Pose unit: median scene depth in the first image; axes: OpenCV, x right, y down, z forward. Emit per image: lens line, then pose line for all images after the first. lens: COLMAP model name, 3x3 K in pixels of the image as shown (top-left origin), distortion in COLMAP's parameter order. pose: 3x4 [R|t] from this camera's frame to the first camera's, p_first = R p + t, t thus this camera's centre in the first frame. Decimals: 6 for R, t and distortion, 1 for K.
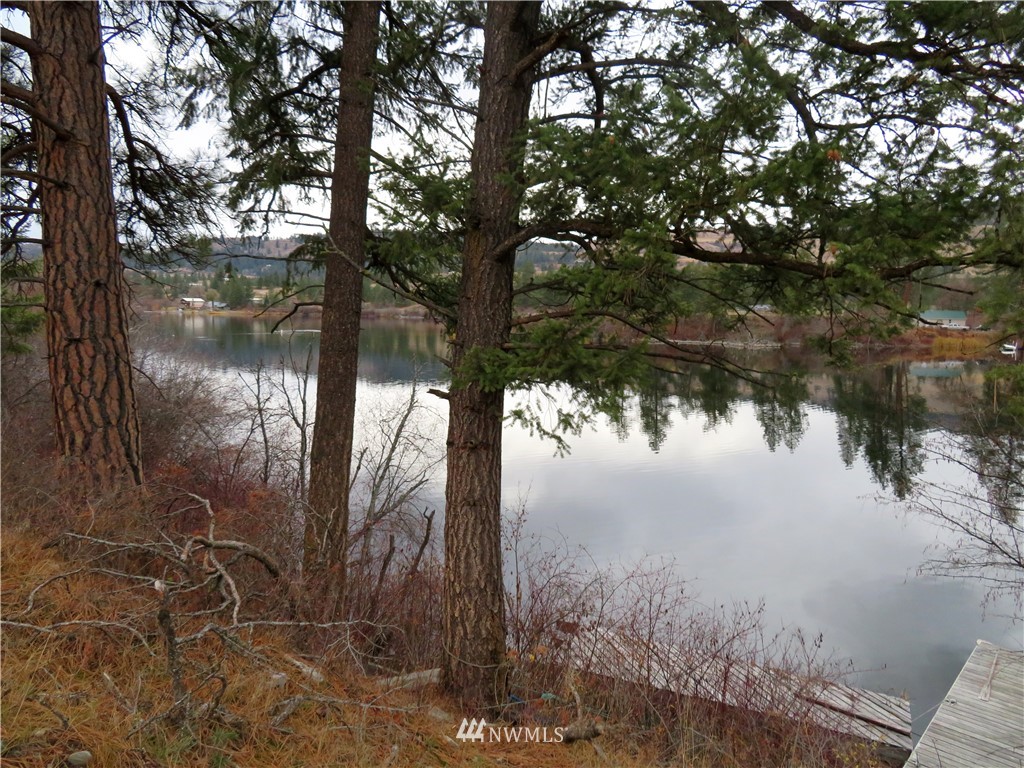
lens RADIAL K [[743.9, 0, 513.0], [0, 743.9, 379.6], [0, 0, 1]] dist [0.006355, 0.010974]
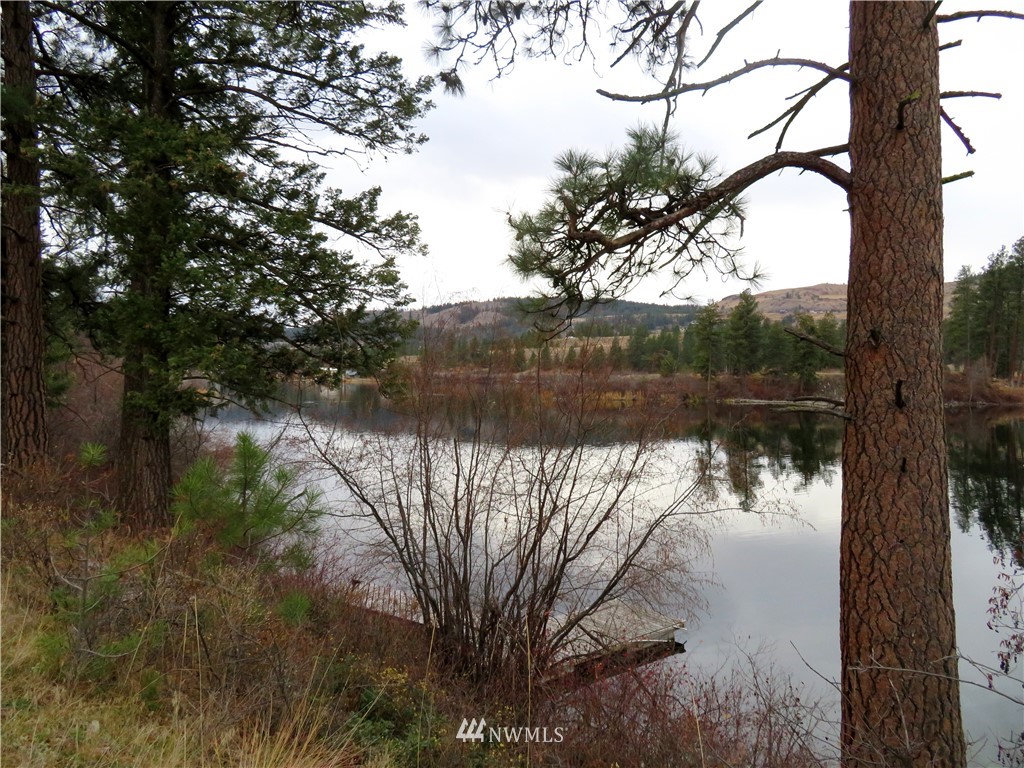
lens RADIAL K [[743.9, 0, 515.3], [0, 743.9, 373.7], [0, 0, 1]] dist [0.006355, 0.010974]
pose [[0.985739, -0.016963, -0.167424, 0.058550], [0.001274, 0.995631, -0.093370, 0.004387], [0.168276, 0.091825, 0.981454, -0.042506]]
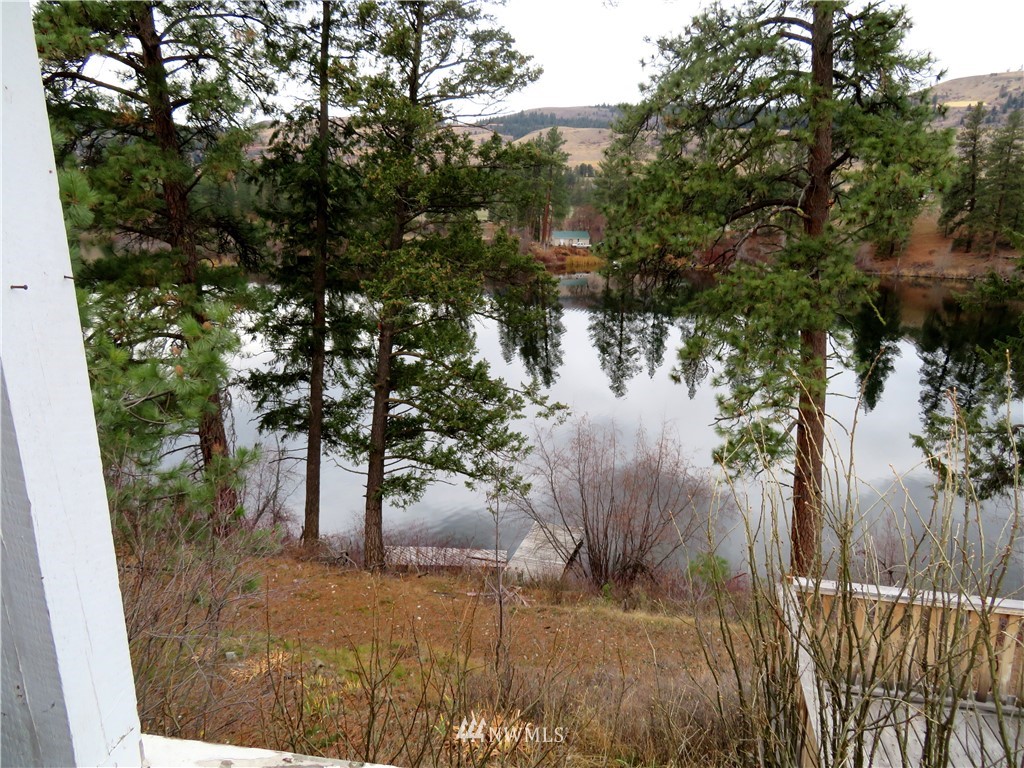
lens RADIAL K [[743.9, 0, 520.7], [0, 743.9, 382.6], [0, 0, 1]] dist [0.006355, 0.010974]
pose [[0.904750, -0.099437, 0.414174, -0.032998], [0.038070, 0.987355, 0.153885, -0.040308], [-0.424238, -0.123460, 0.897095, -0.092399]]
